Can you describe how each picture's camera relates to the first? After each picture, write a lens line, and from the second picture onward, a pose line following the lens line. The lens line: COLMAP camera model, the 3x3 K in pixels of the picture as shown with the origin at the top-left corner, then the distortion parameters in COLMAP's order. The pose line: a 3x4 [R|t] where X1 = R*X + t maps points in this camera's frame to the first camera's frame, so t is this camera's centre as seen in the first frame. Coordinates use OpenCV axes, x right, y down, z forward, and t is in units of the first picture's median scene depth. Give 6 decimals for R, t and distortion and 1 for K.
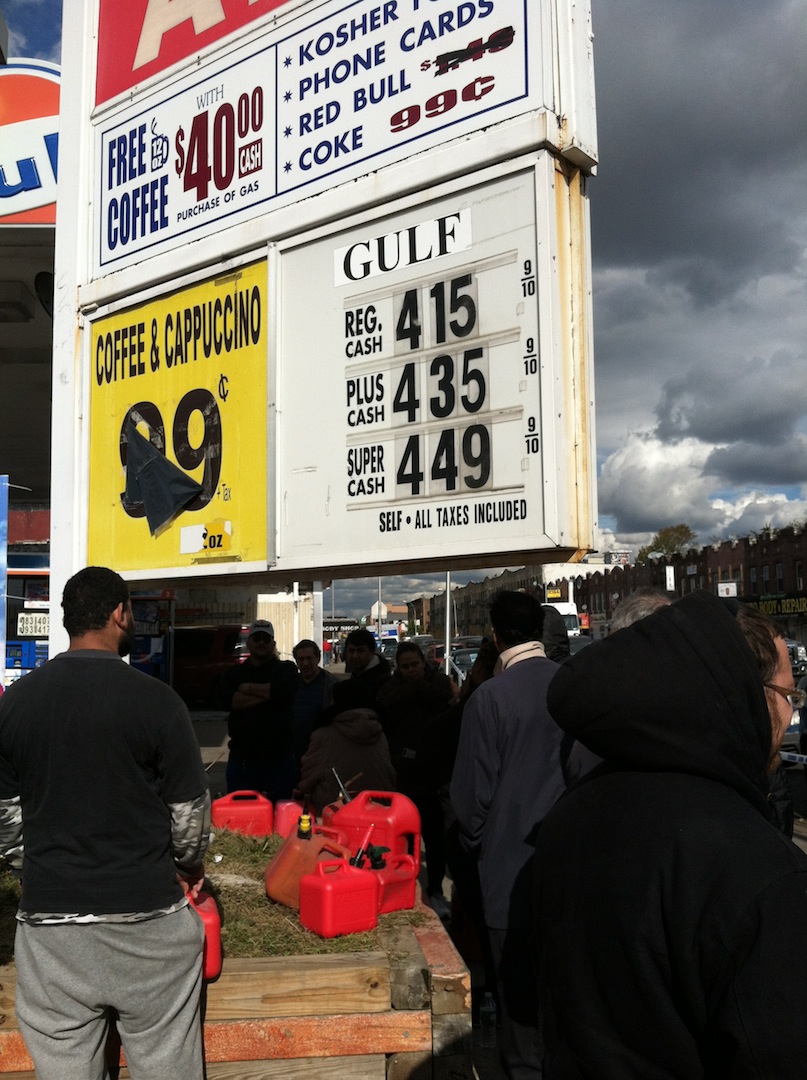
lens RADIAL K [[1040.0, 0, 403.5], [0, 1040.0, 540.0], [0, 0, 1]] dist [0.127195, -0.424075]
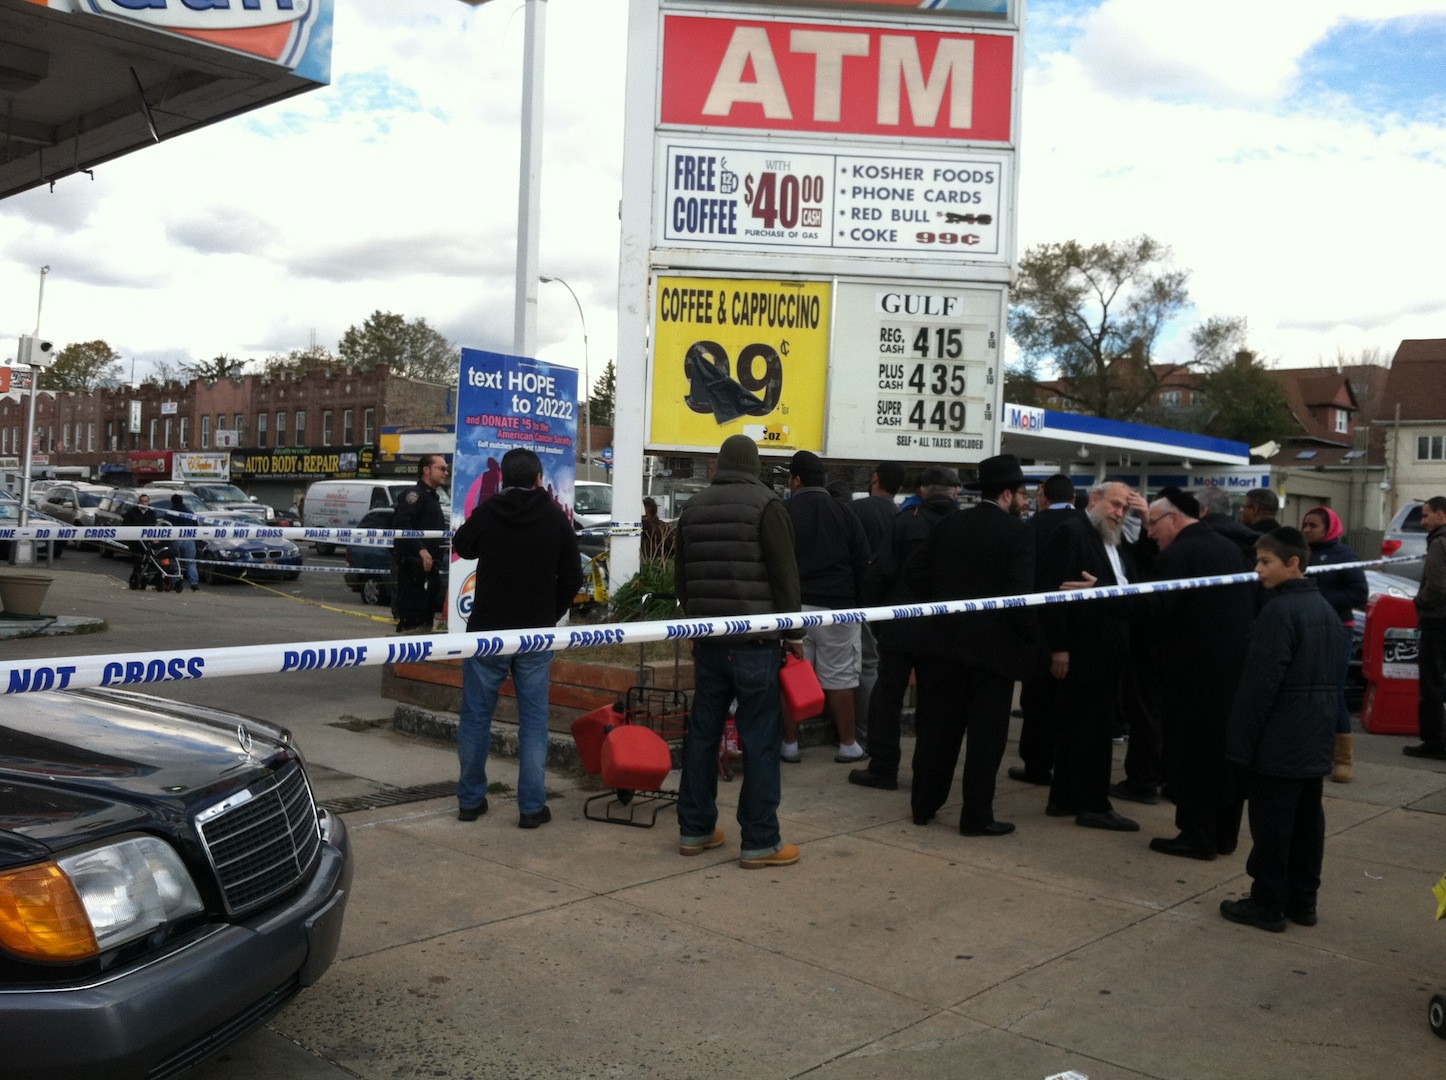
lens RADIAL K [[1392.5, 0, 723.0], [0, 1392.5, 540.0], [0, 0, 1]] dist [0.127195, -0.424075]
pose [[0.749048, 0.032957, 0.661696, -1.852453], [-0.111899, 0.990706, 0.077327, 0.002596], [-0.652998, -0.131964, 0.745774, -0.734871]]
